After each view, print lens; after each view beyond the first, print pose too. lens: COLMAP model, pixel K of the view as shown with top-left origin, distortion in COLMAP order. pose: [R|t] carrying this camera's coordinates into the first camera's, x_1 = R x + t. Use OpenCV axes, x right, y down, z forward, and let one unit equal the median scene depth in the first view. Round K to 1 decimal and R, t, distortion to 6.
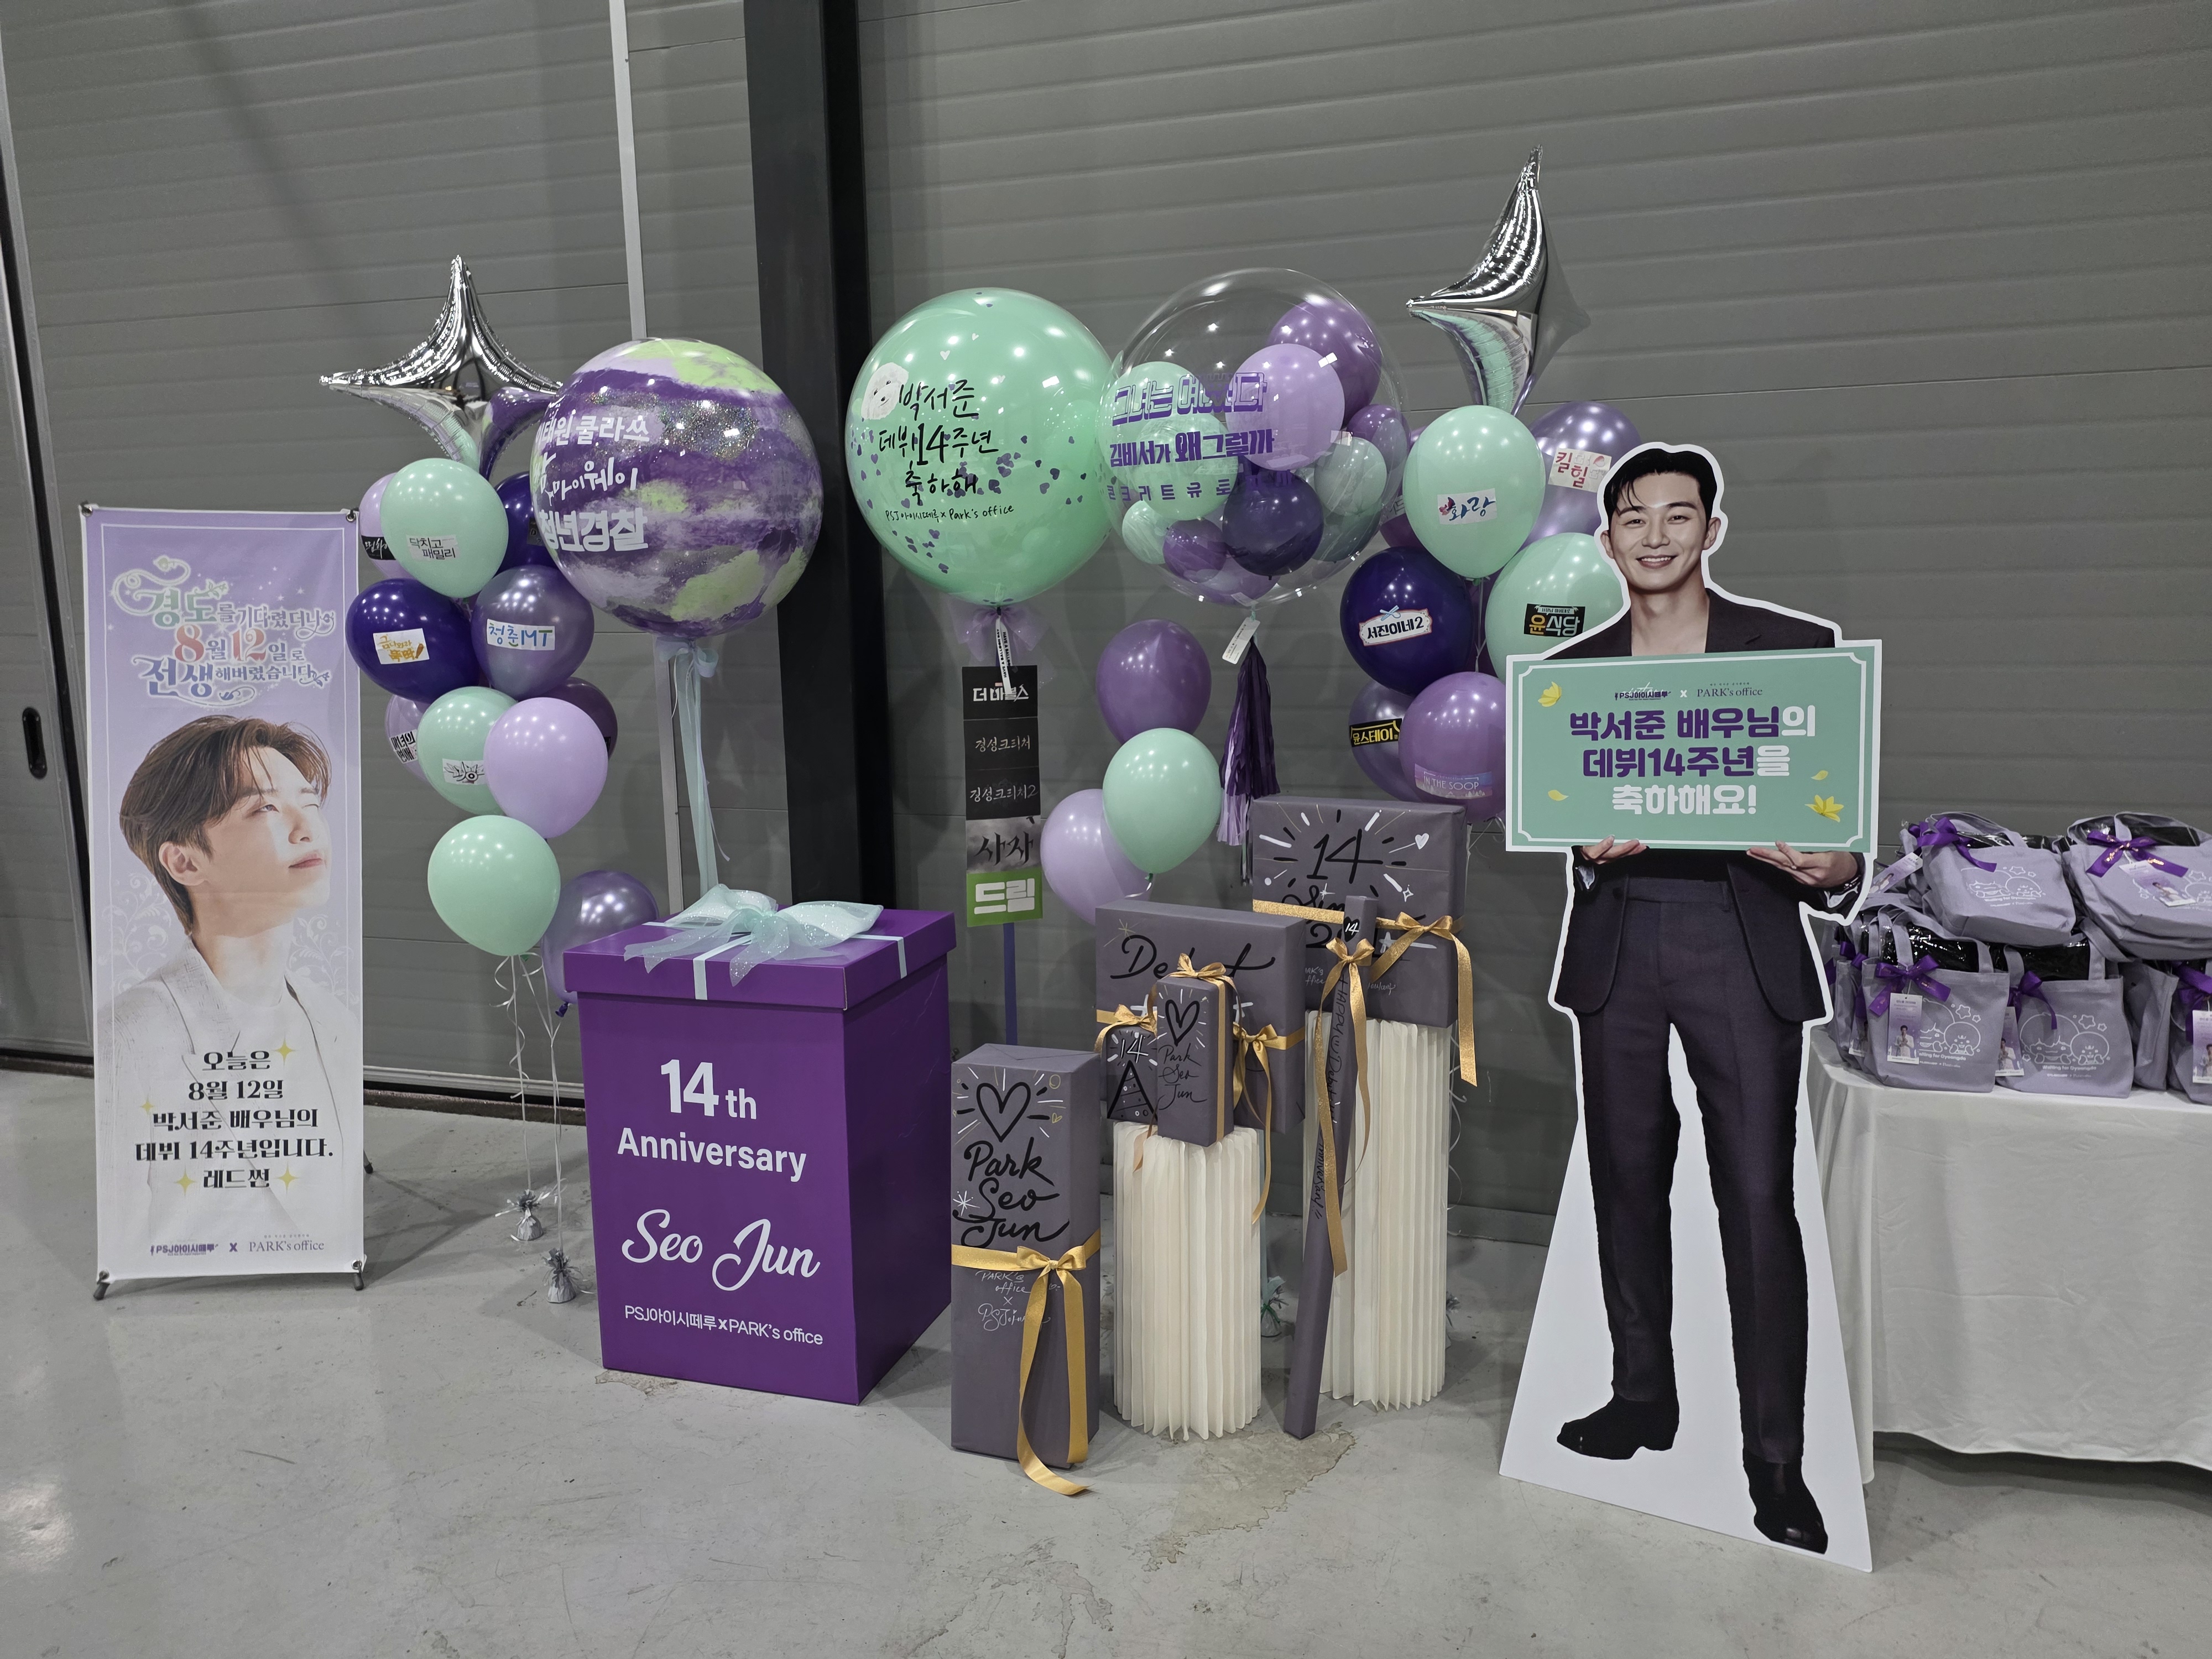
lens RADIAL K [[1469.7, 0, 1105.1], [0, 1469.7, 835.3], [0, 0, 1]] dist [0.061780, 0.000318]
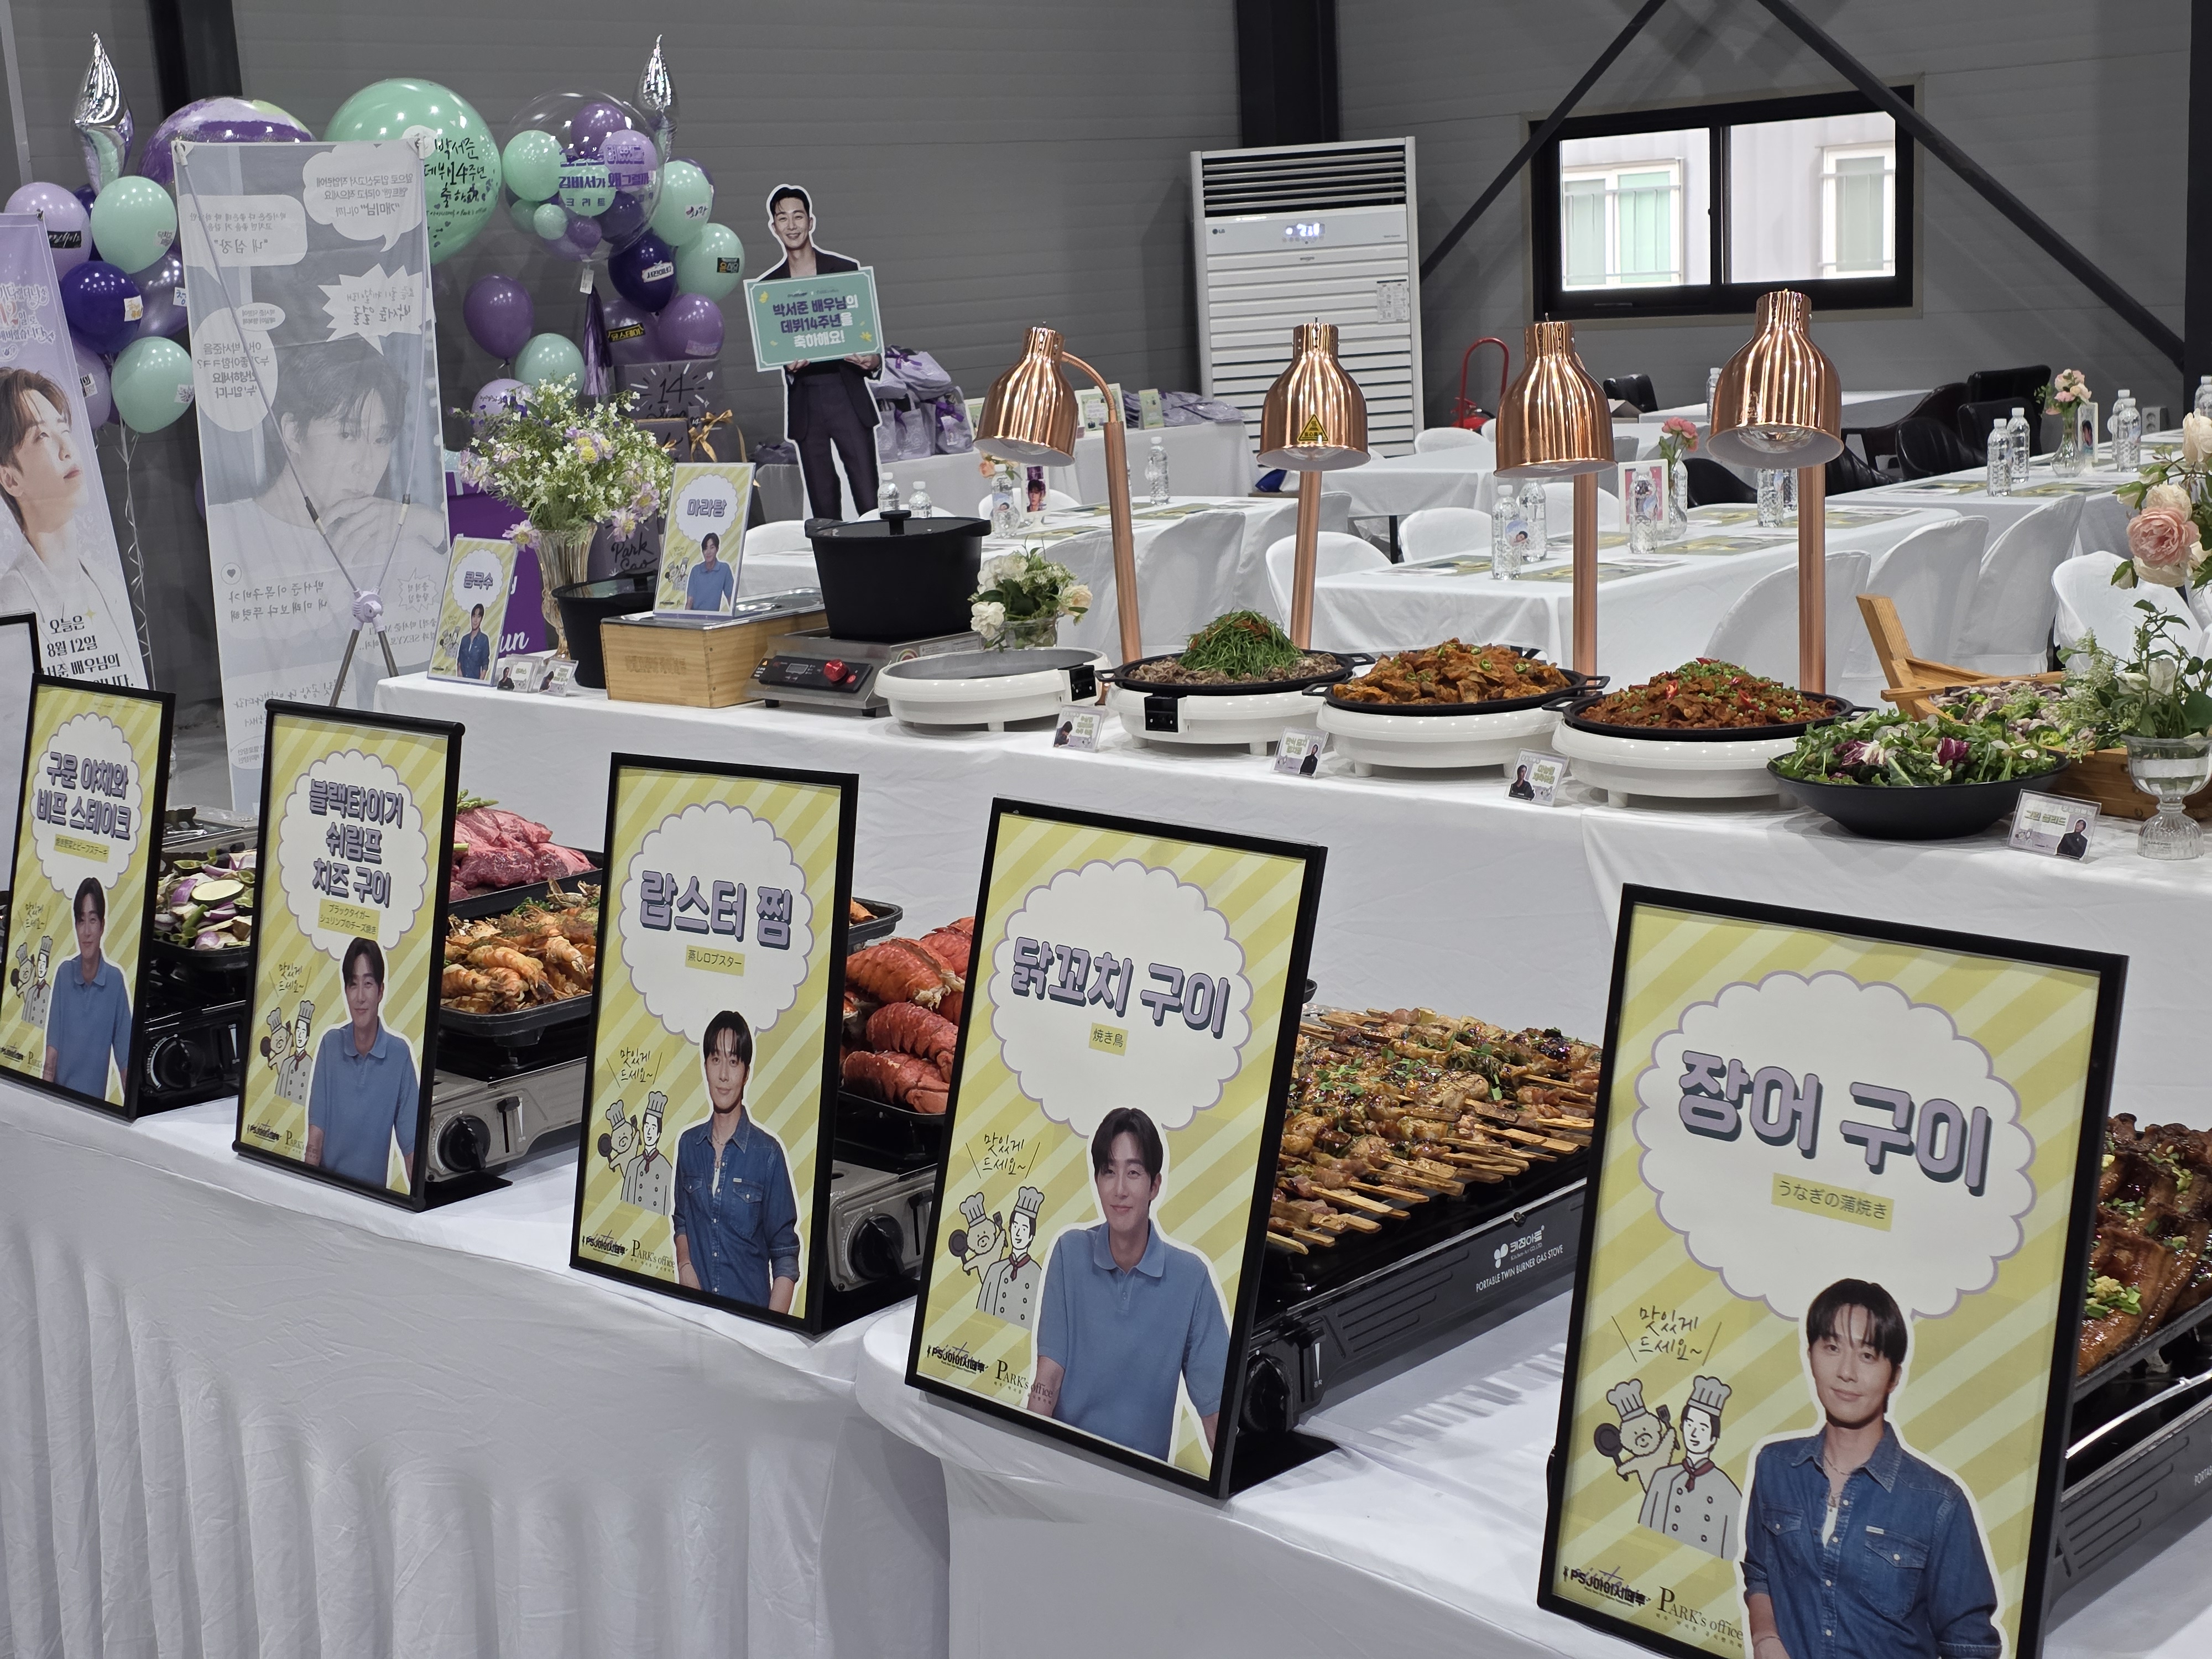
lens RADIAL K [[2961.7, 0, 1105.4], [0, 2961.7, 827.7], [0, 0, 1]] dist [0.023127, 0.000000]
pose [[0.449159, -0.180293, 0.875072, -3.461840], [0.186611, 0.976757, 0.105459, 0.304194], [-0.873746, 0.115930, 0.472364, -1.426369]]
